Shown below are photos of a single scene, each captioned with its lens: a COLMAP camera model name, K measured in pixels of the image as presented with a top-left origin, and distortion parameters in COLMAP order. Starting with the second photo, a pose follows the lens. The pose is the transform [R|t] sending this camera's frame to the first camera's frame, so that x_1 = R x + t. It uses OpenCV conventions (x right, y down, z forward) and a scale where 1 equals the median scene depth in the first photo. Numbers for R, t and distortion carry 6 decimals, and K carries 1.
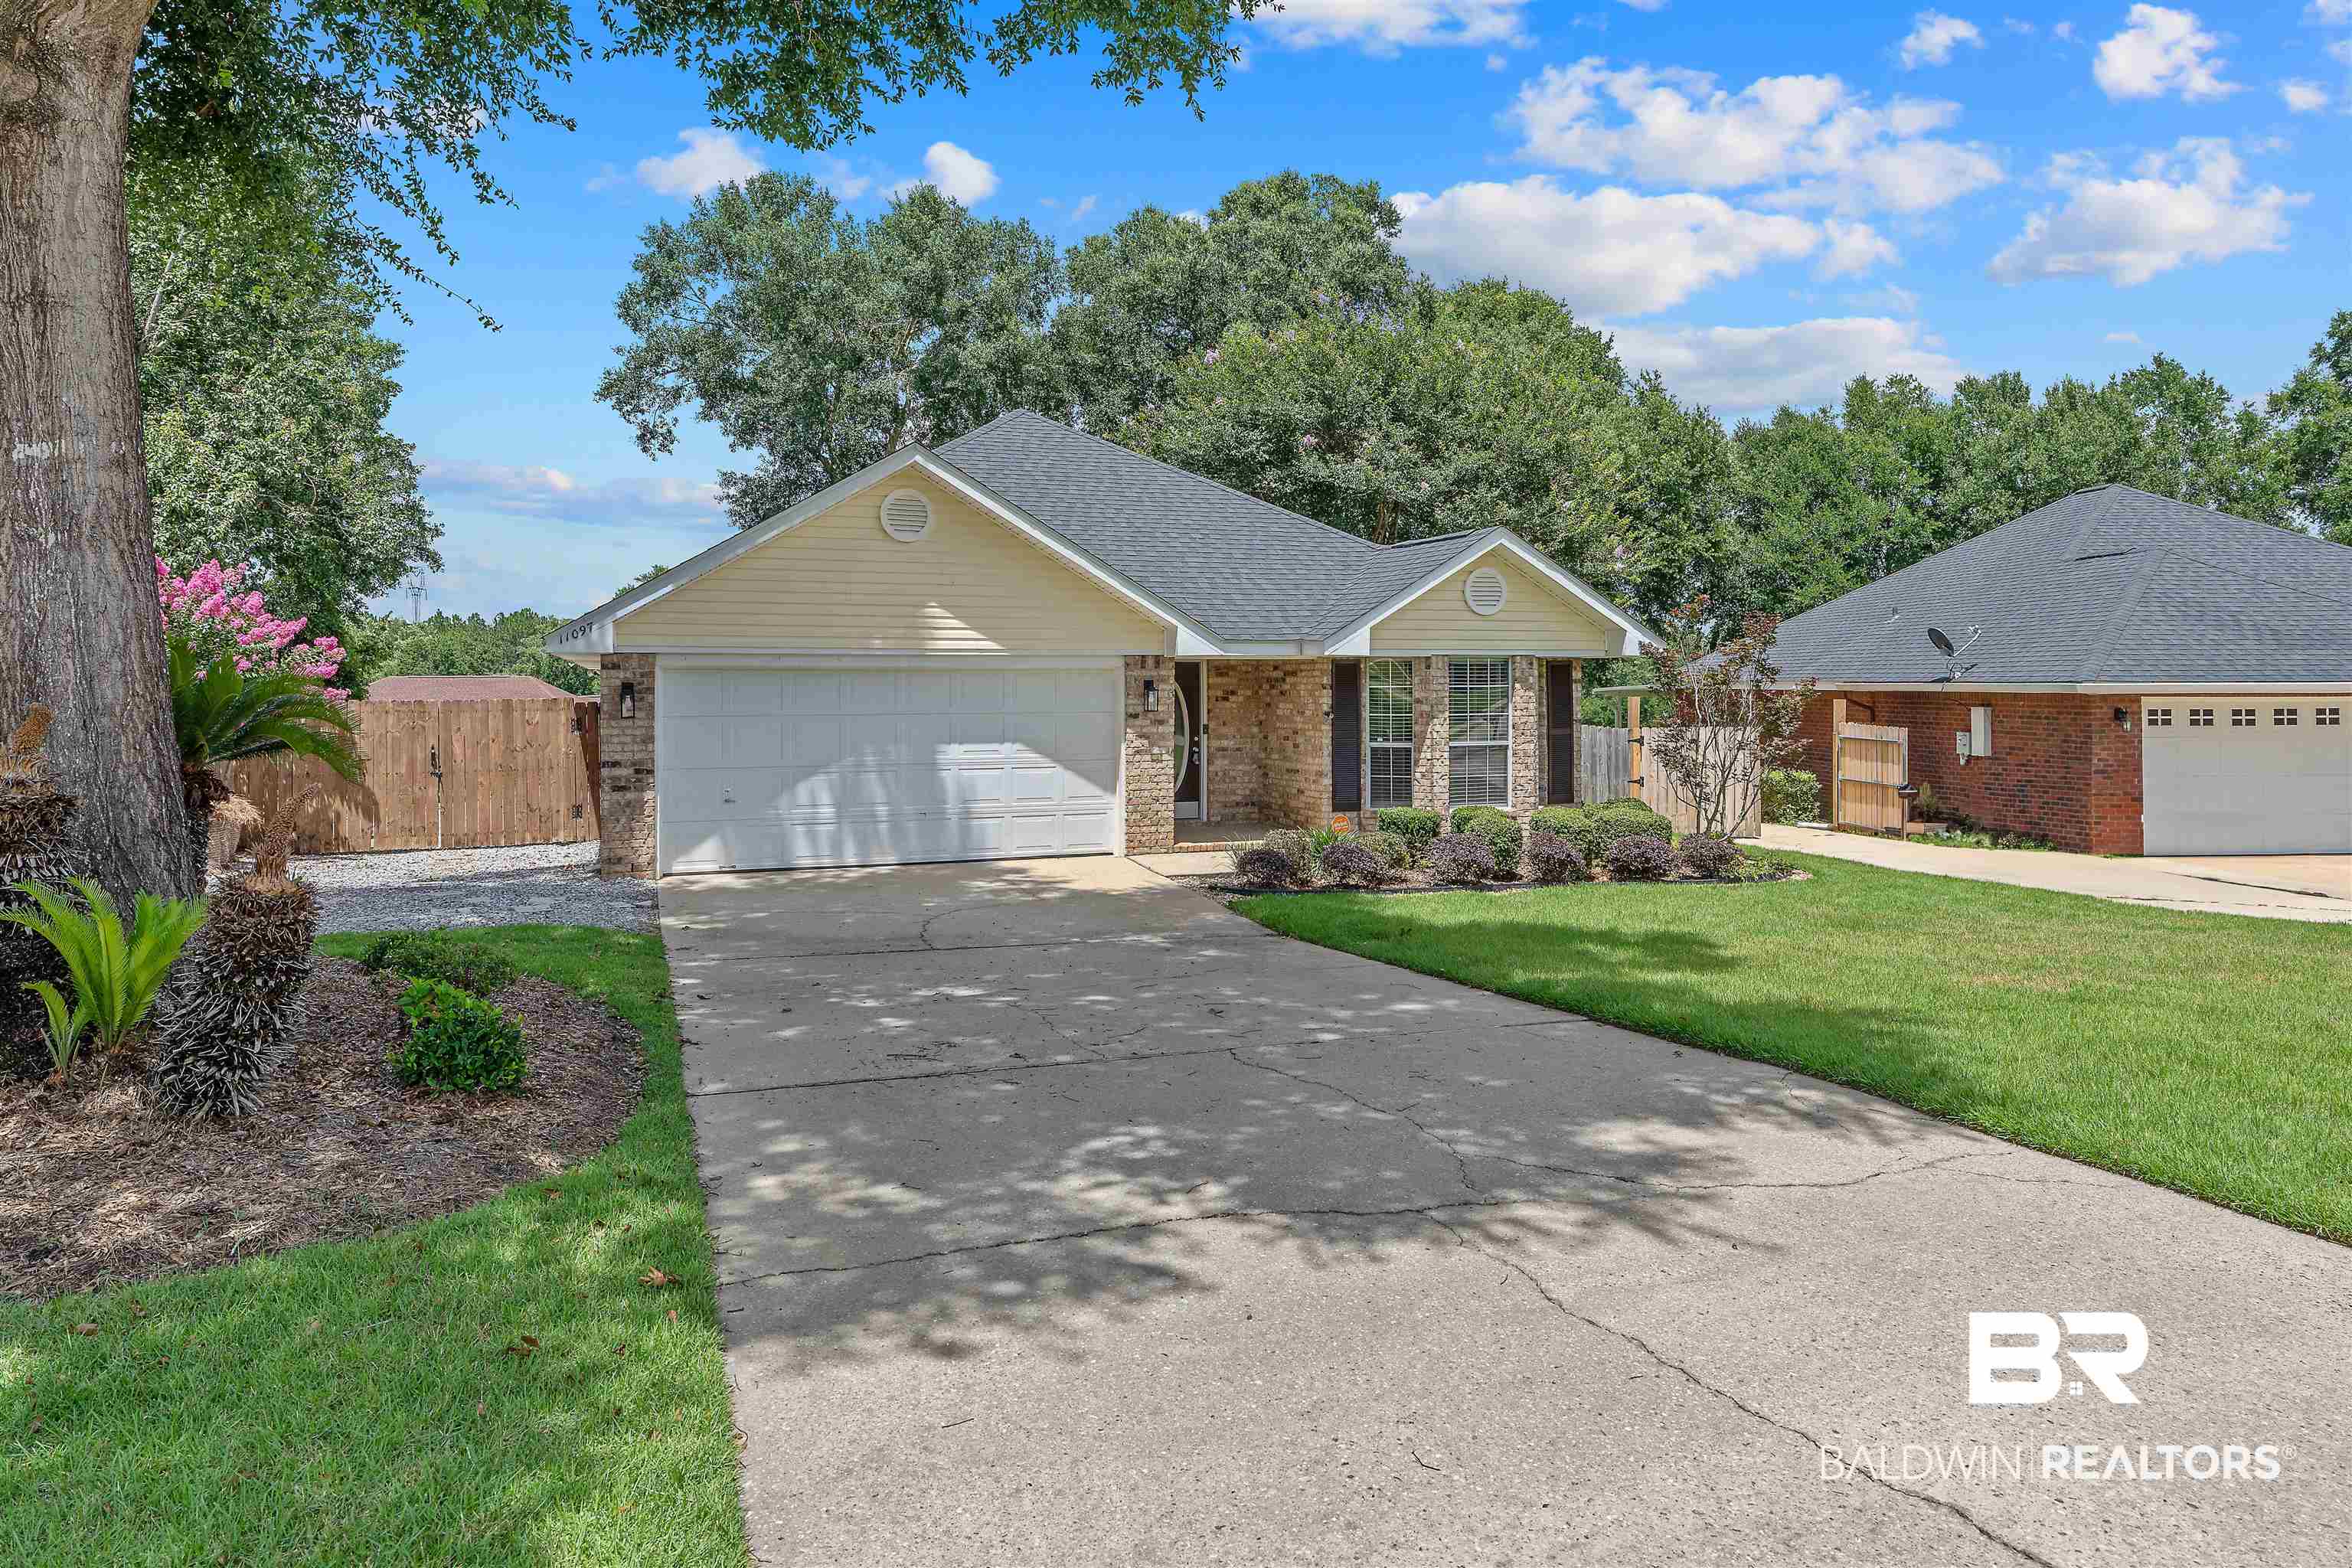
lens RADIAL K [[1485.4, 0, 1175.7], [0, 1485.4, 692.5], [0, 0, 1]] dist [-0.028284, -0.003795]
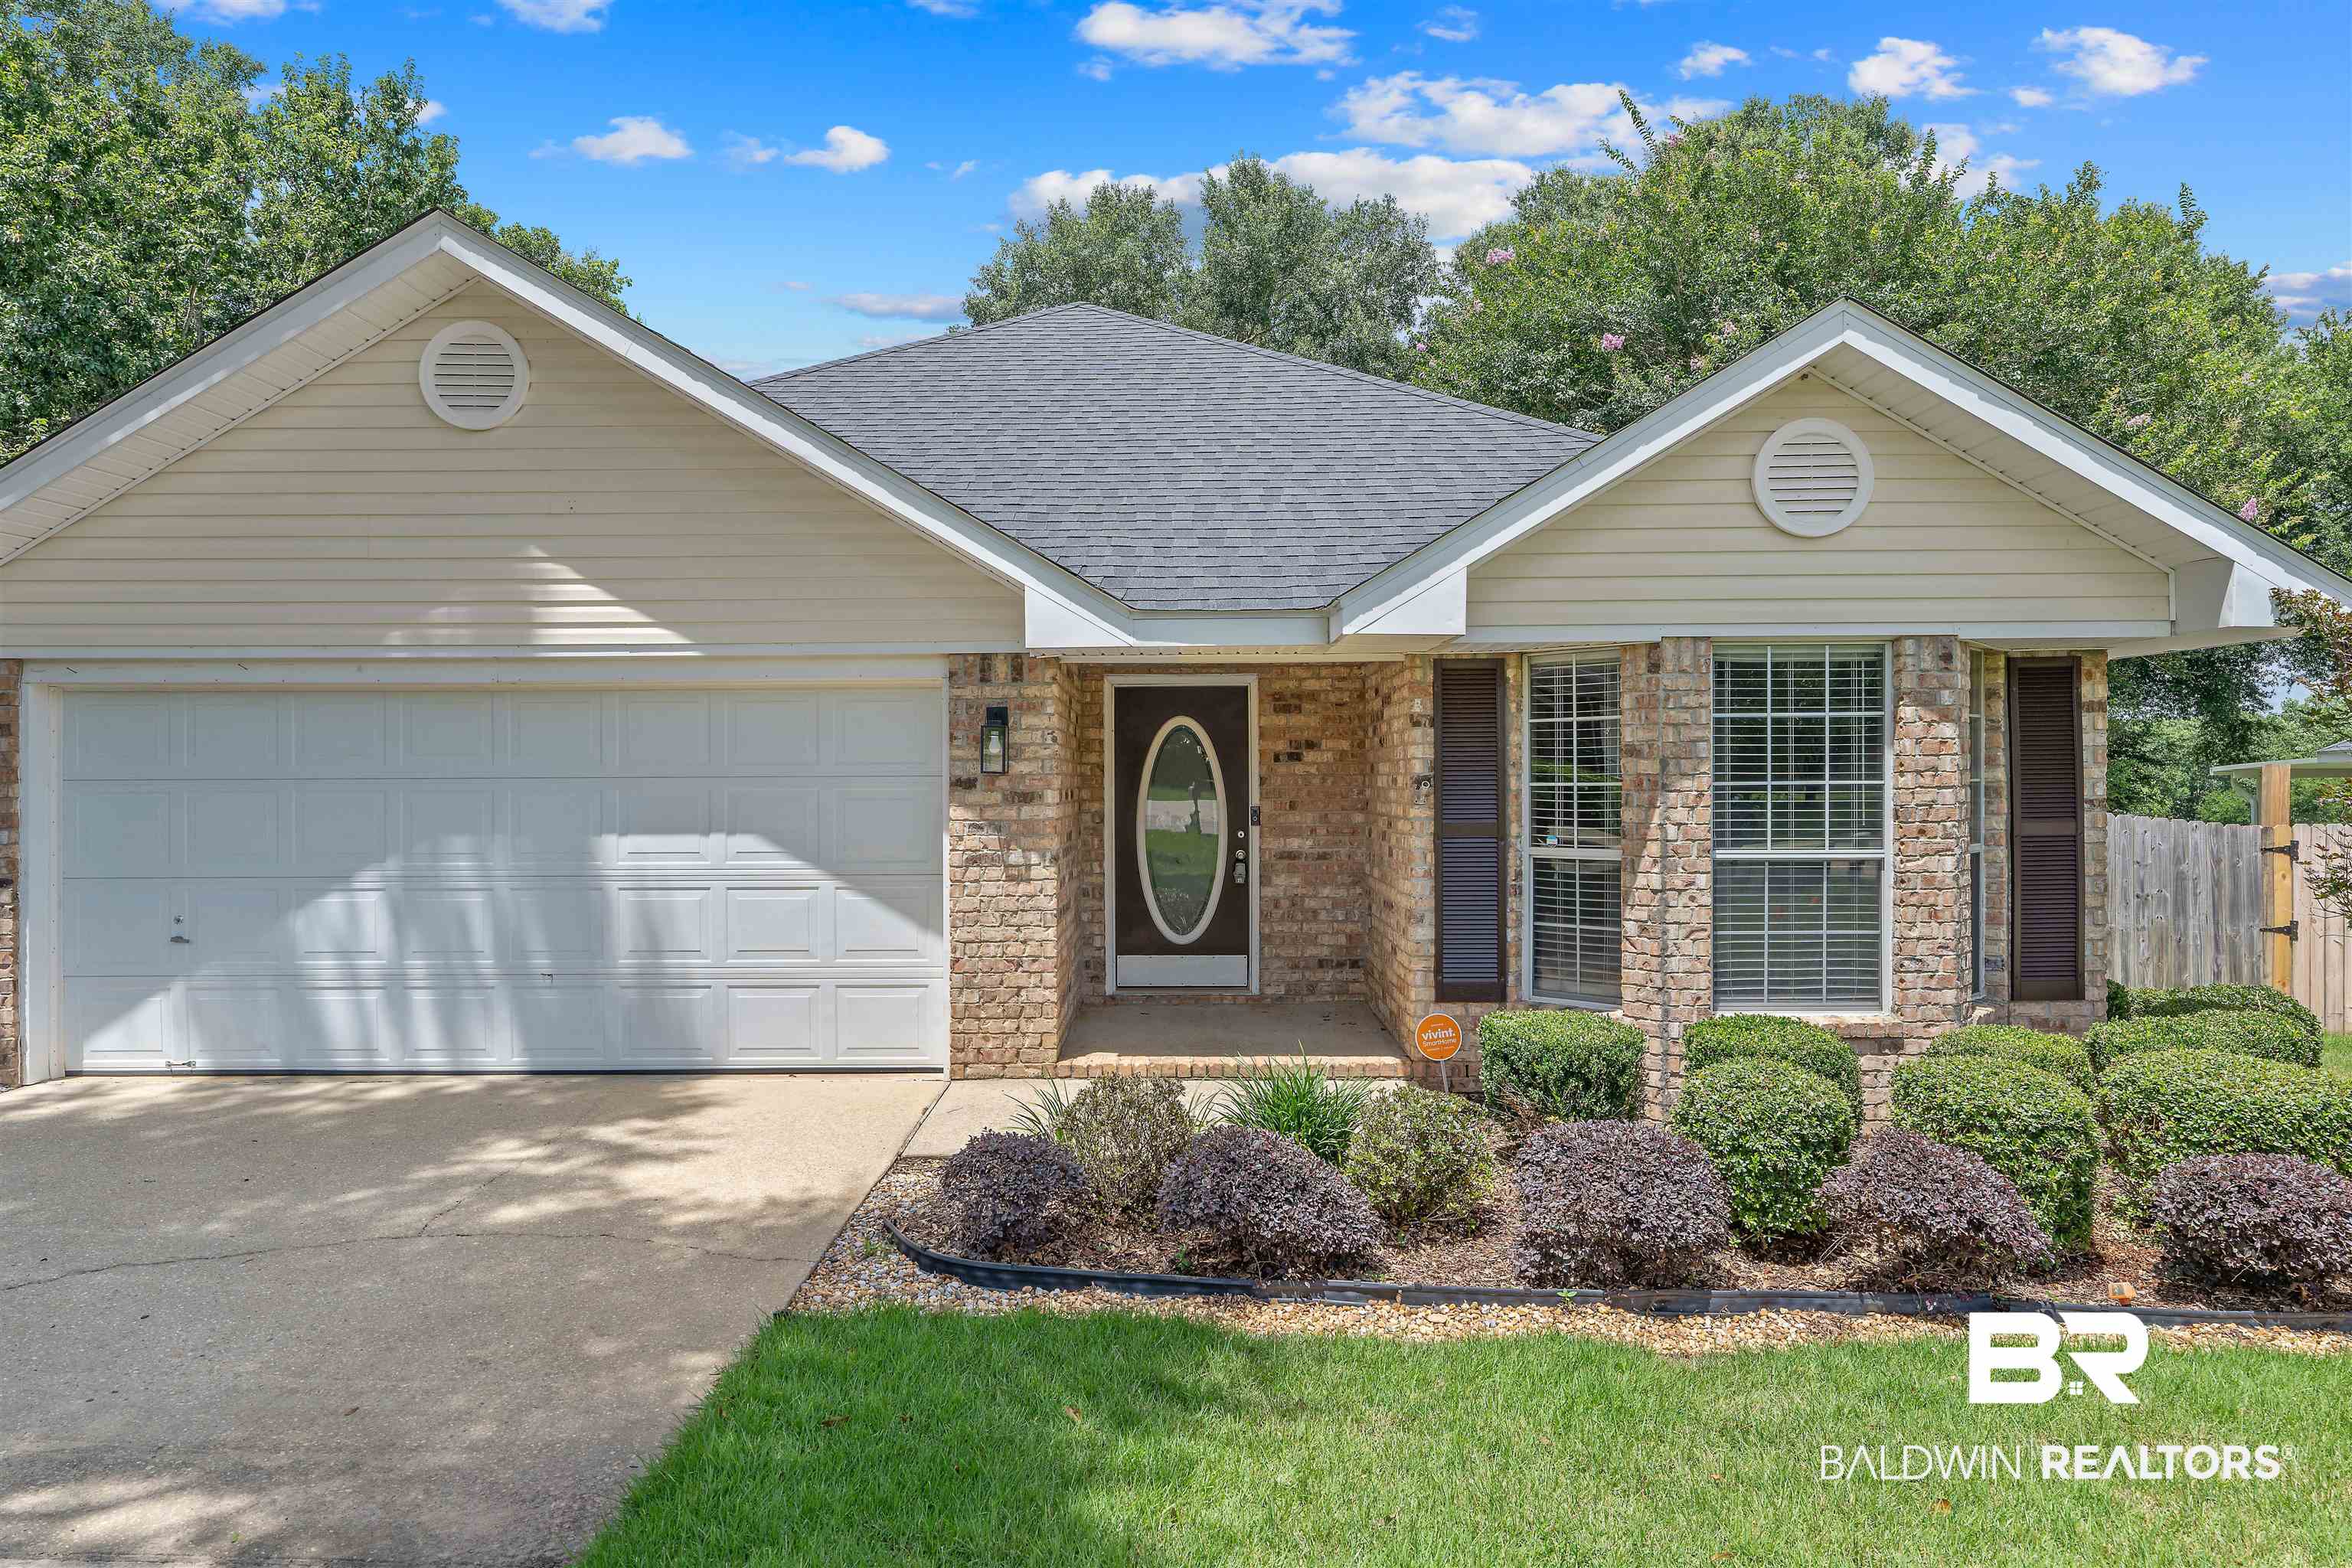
lens RADIAL K [[1419.1, 0, 1157.6], [0, 1419.1, 793.5], [0, 0, 1]] dist [-0.019244, 0.005015]
pose [[0.927576, 0.003269, -0.373620, 0.185309], [-0.001536, 0.999987, 0.004936, 0.015803], [0.373631, -0.004005, 0.927569, 0.569163]]
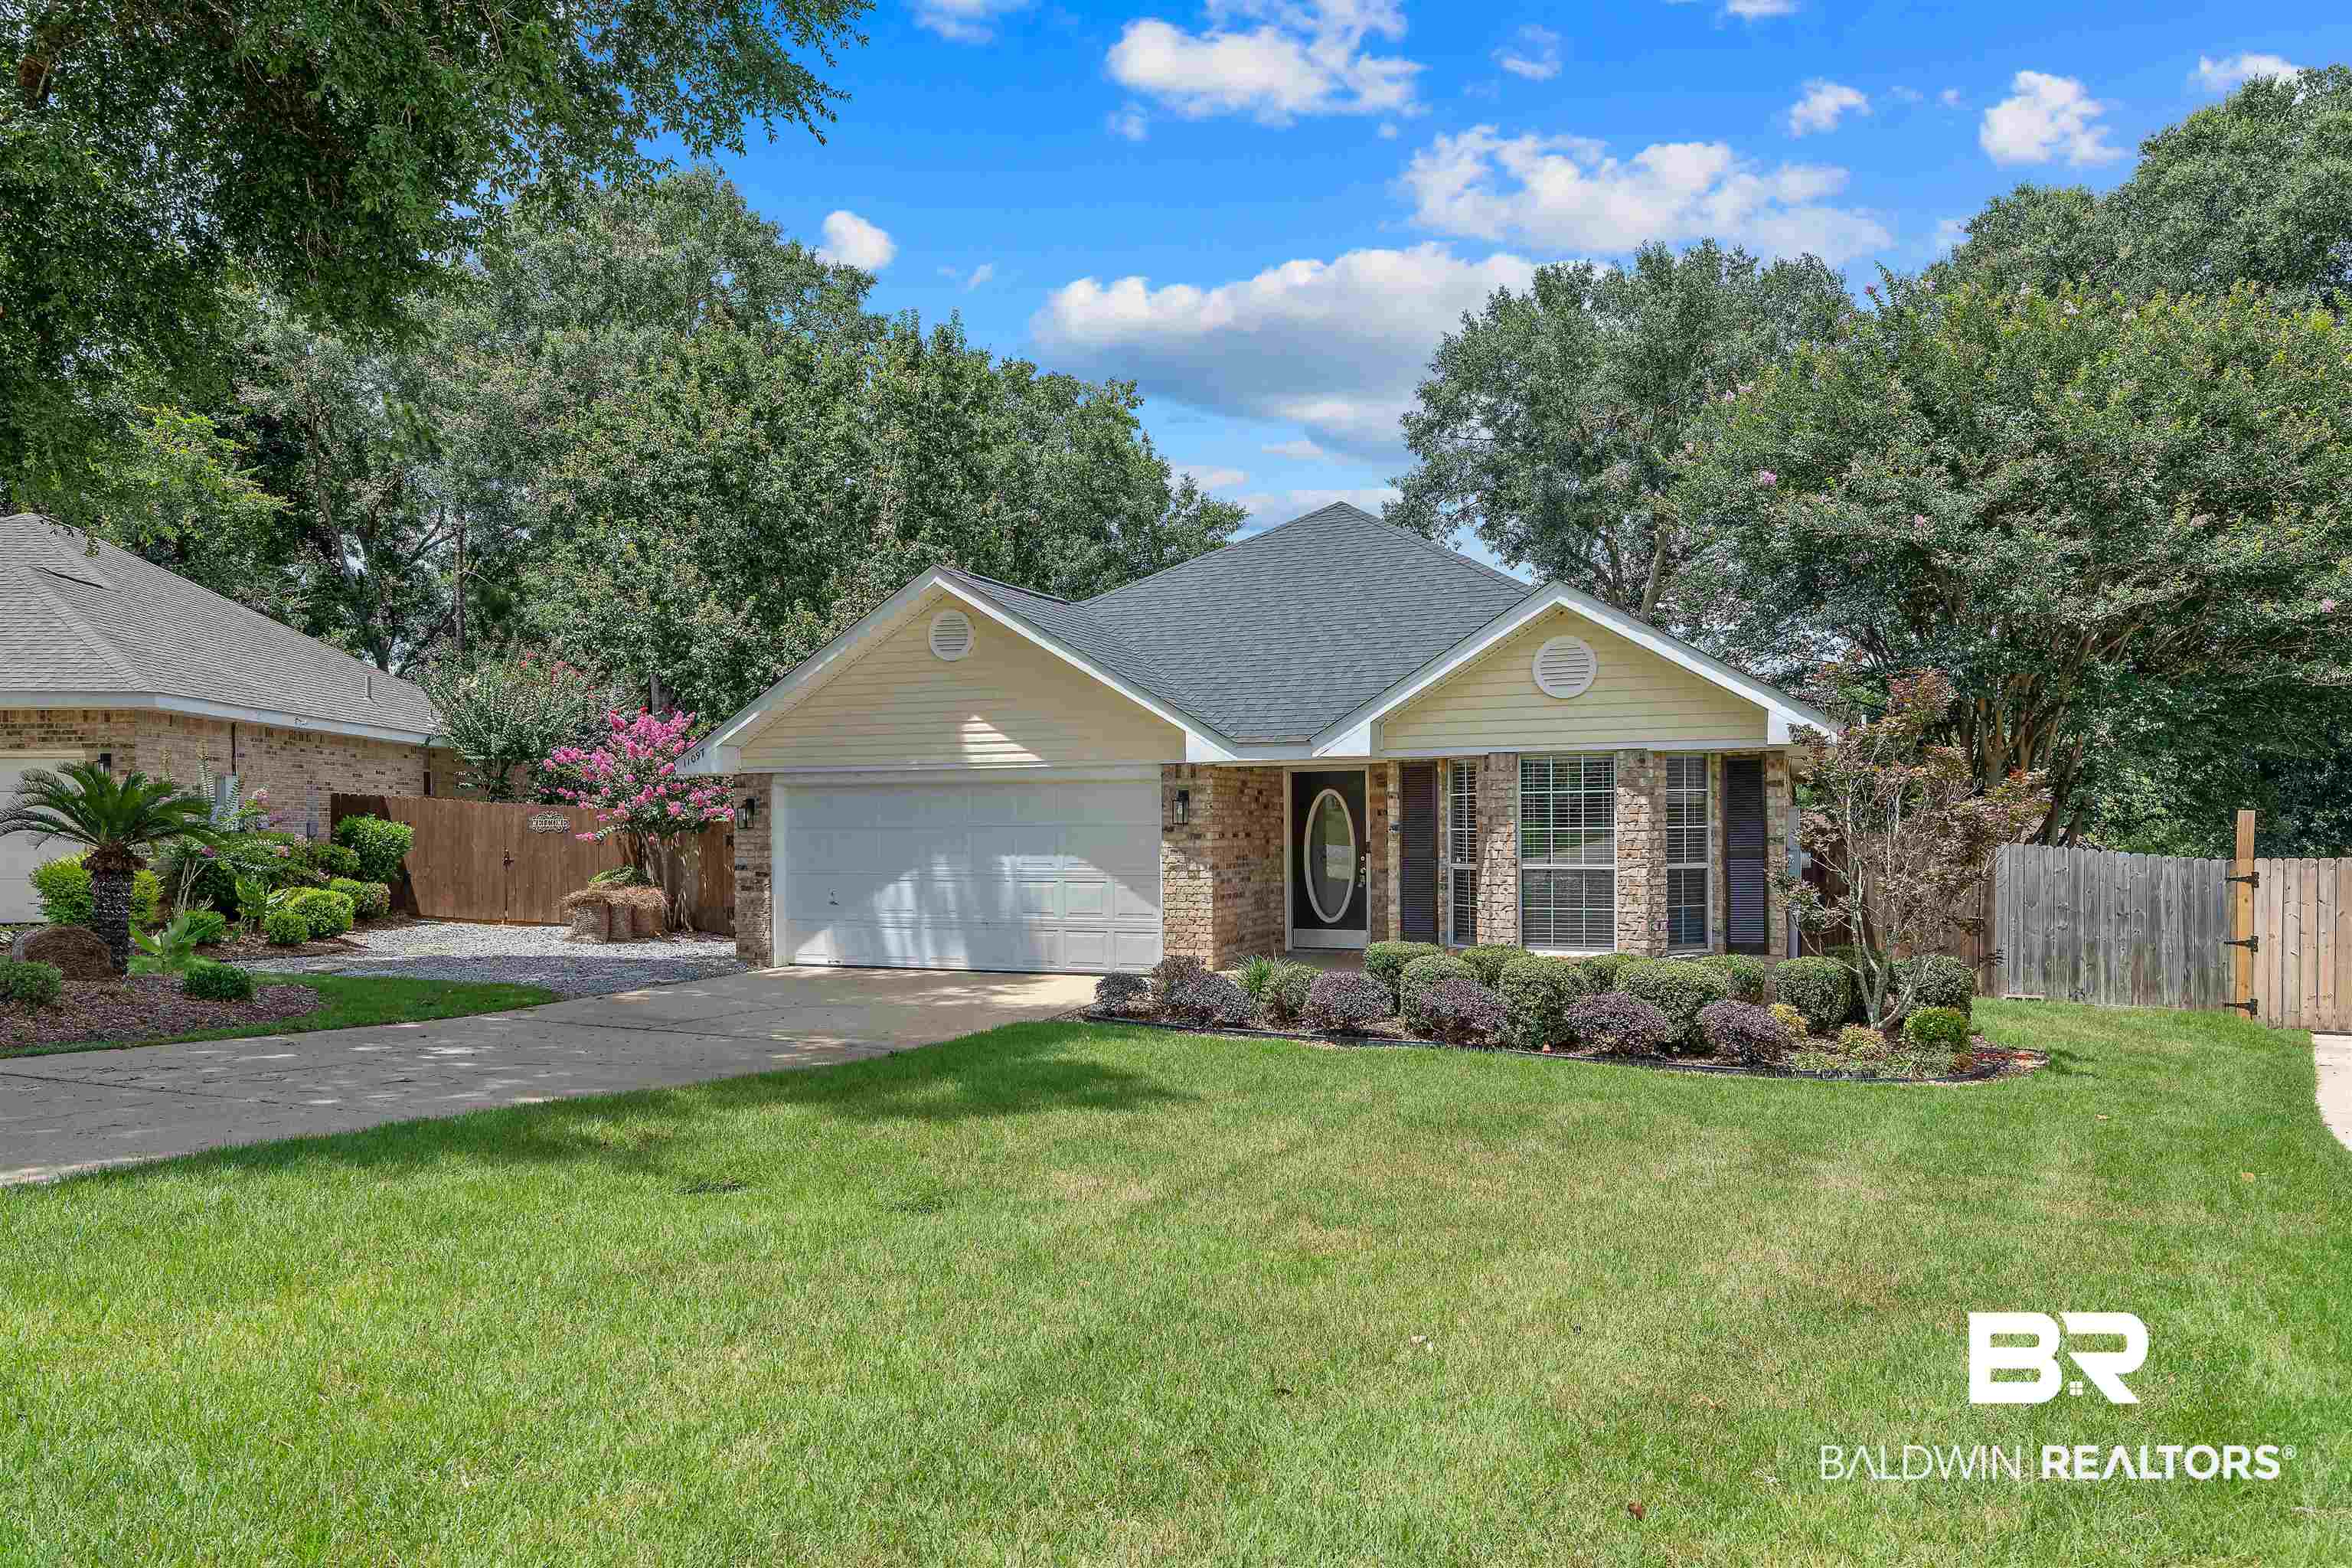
lens RADIAL K [[1558.8, 0, 1167.7], [0, 1558.8, 840.4], [0, 0, 1]] dist [-0.003280, 0.004098]
pose [[0.724351, 0.005439, -0.689409, 0.607516], [0.000613, 0.999963, 0.008533, 0.013694], [0.689431, -0.006603, 0.724322, 0.274391]]
